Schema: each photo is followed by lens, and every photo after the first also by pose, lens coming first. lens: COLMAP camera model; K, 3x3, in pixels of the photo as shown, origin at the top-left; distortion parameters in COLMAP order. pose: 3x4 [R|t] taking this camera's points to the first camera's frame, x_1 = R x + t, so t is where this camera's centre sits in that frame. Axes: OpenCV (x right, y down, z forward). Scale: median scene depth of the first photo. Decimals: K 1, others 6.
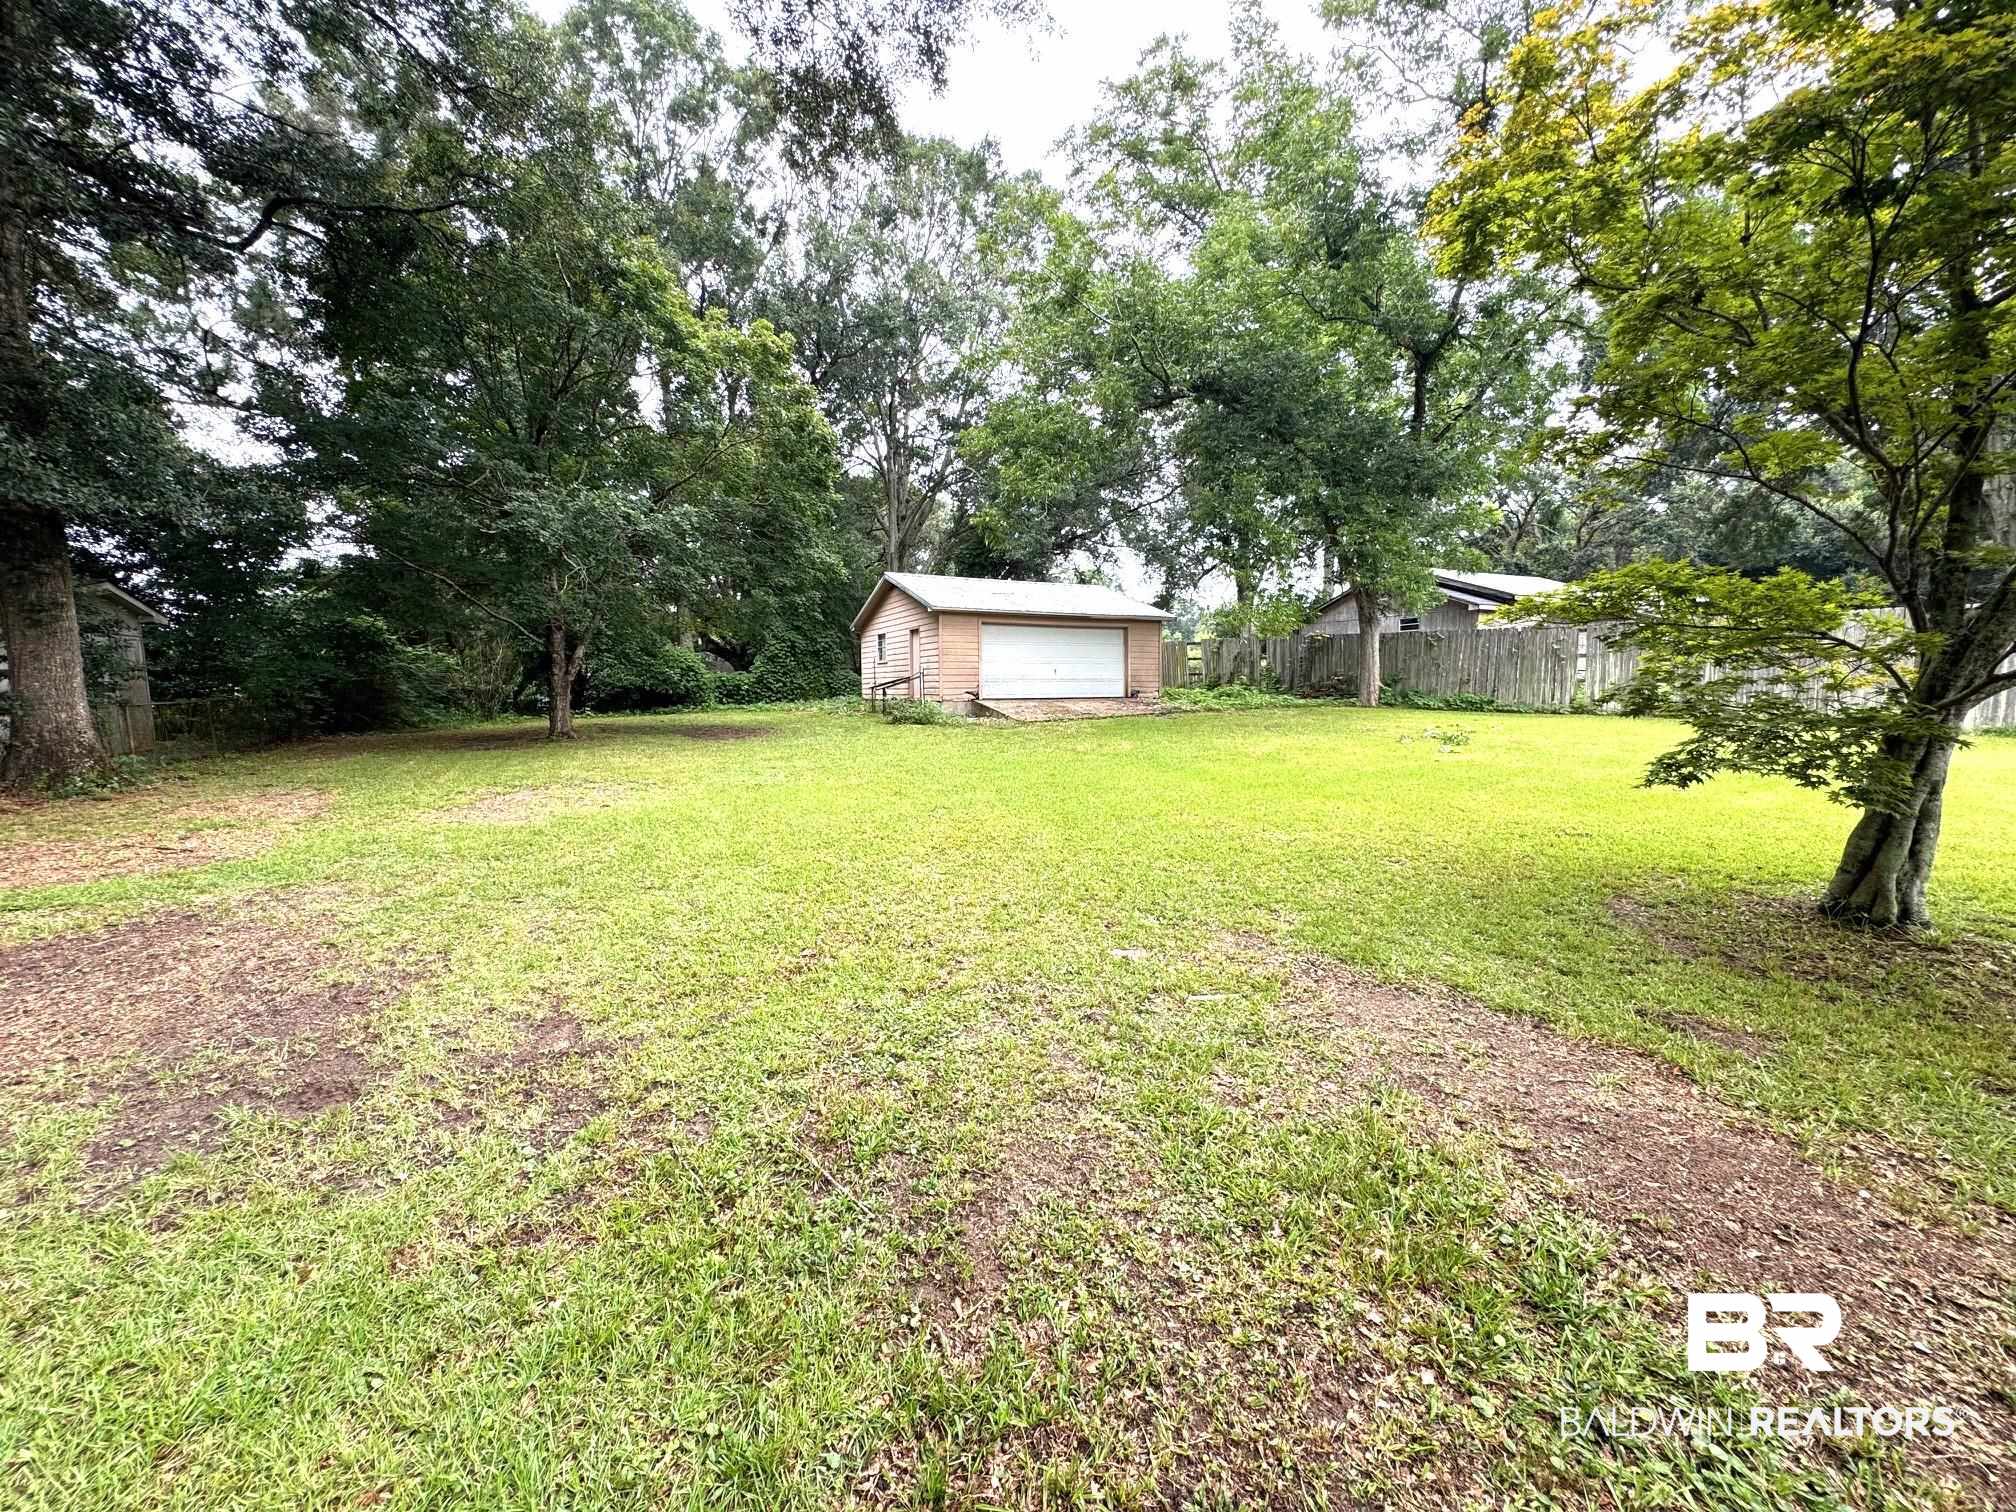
lens RADIAL K [[804.1, 0, 1008.0], [0, 804.1, 756.0], [0, 0, 1]] dist [-0.003734, -0.000094]
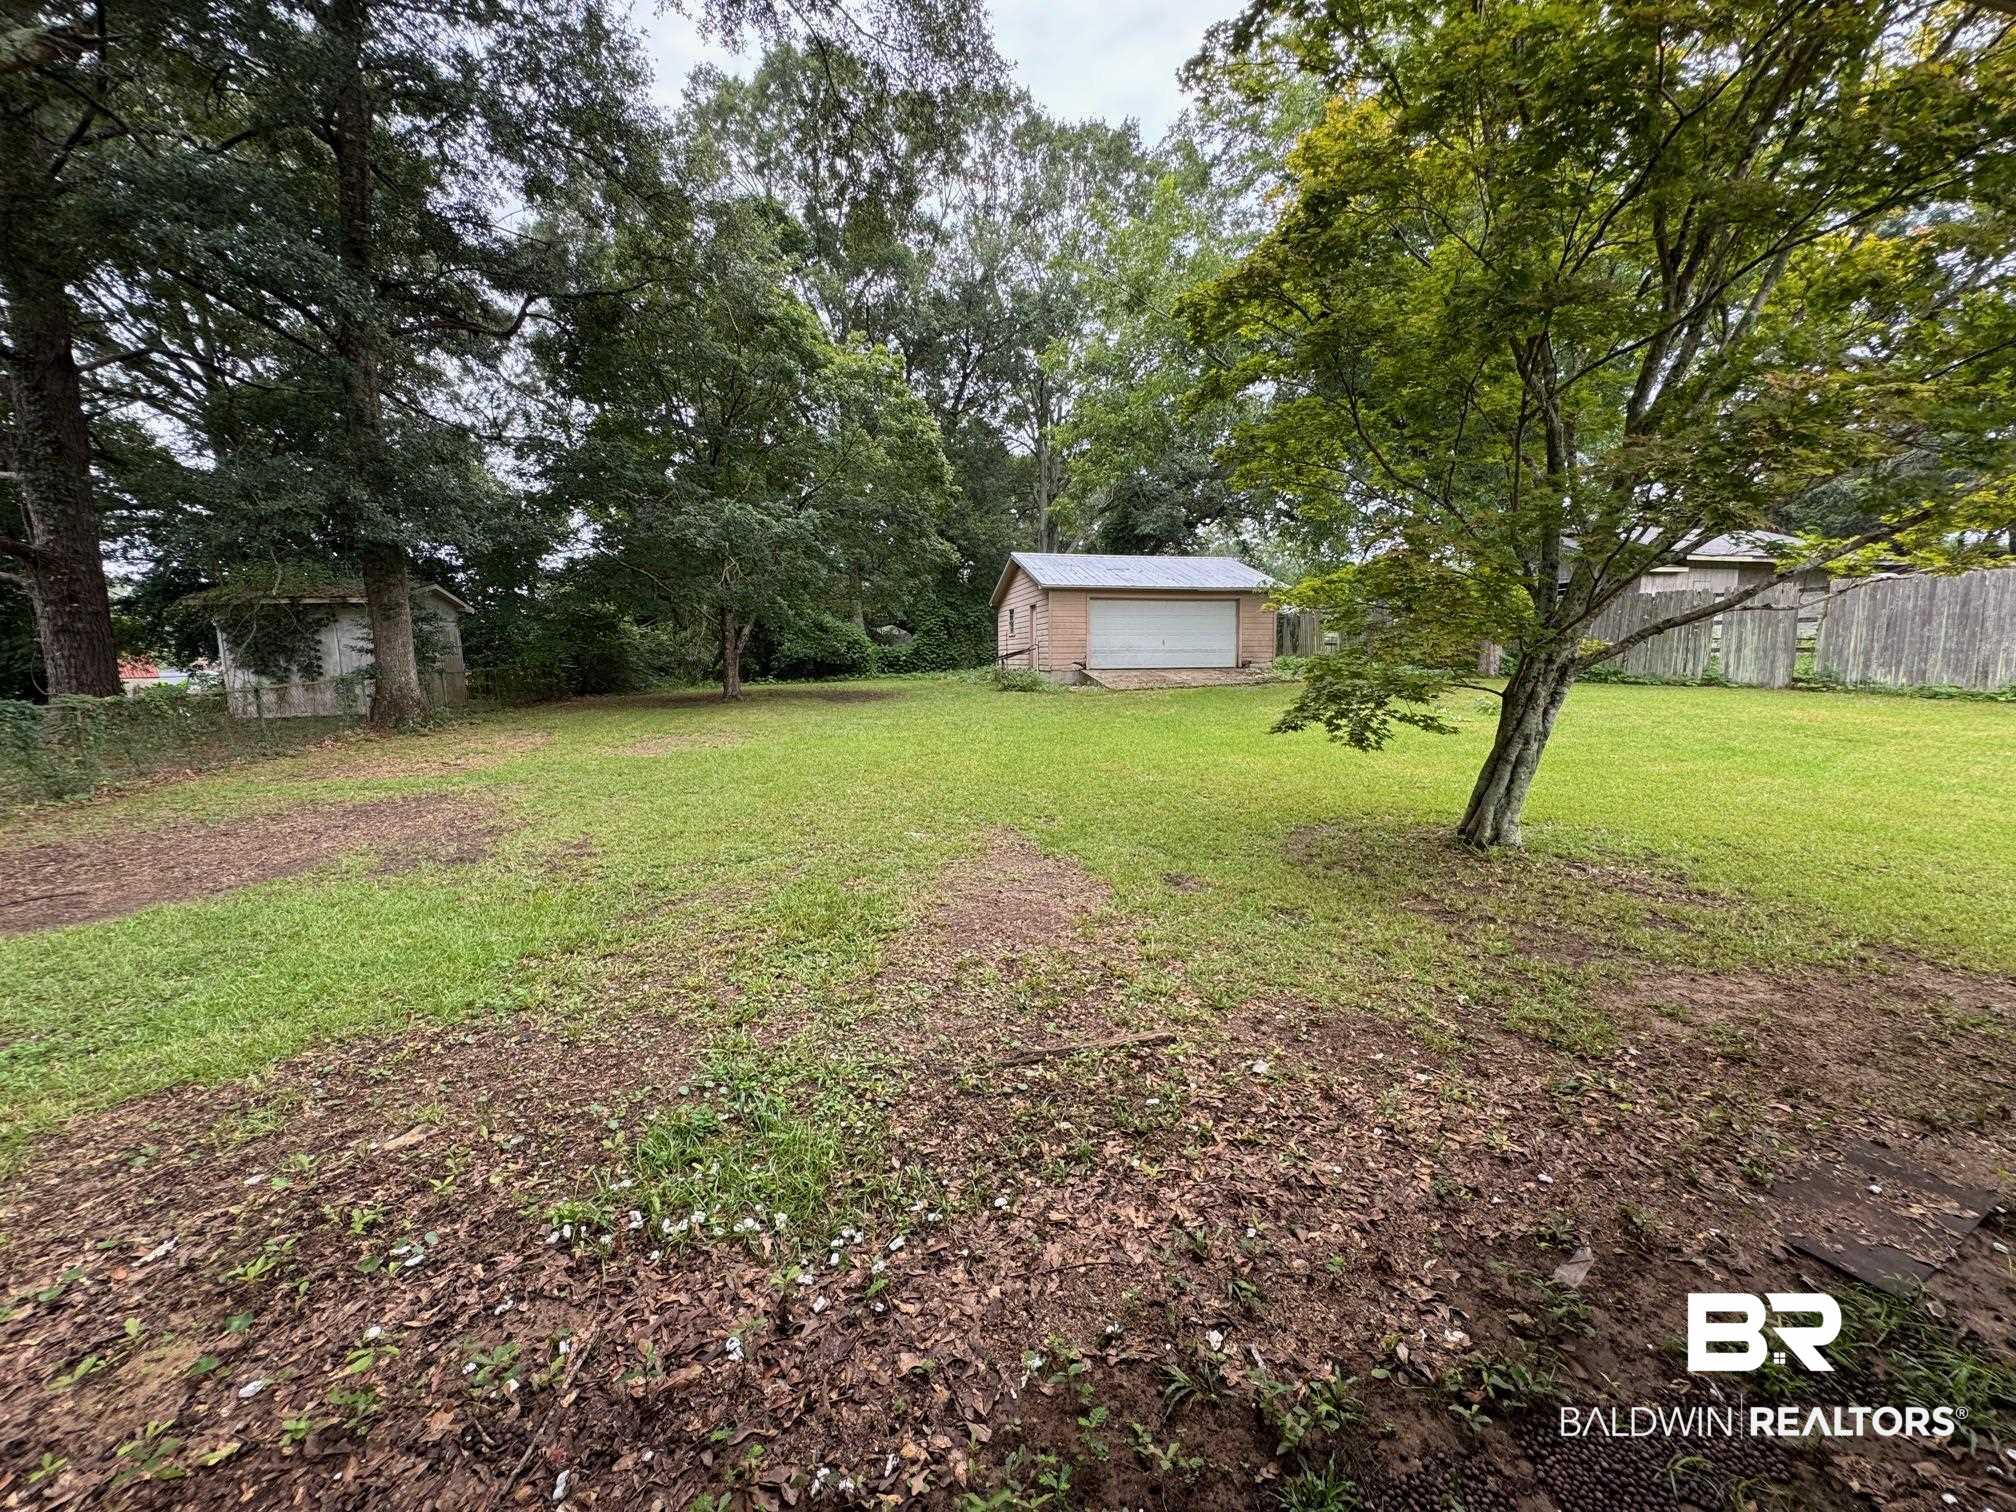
lens RADIAL K [[820.0, 0, 1008.0], [0, 820.0, 756.0], [0, 0, 1]] dist [-0.001534, -0.000070]
pose [[0.966605, 0.027952, -0.254742, 0.150892], [-0.019182, 0.999137, 0.036844, 0.007504], [0.255552, -0.030727, 0.966307, -0.096407]]
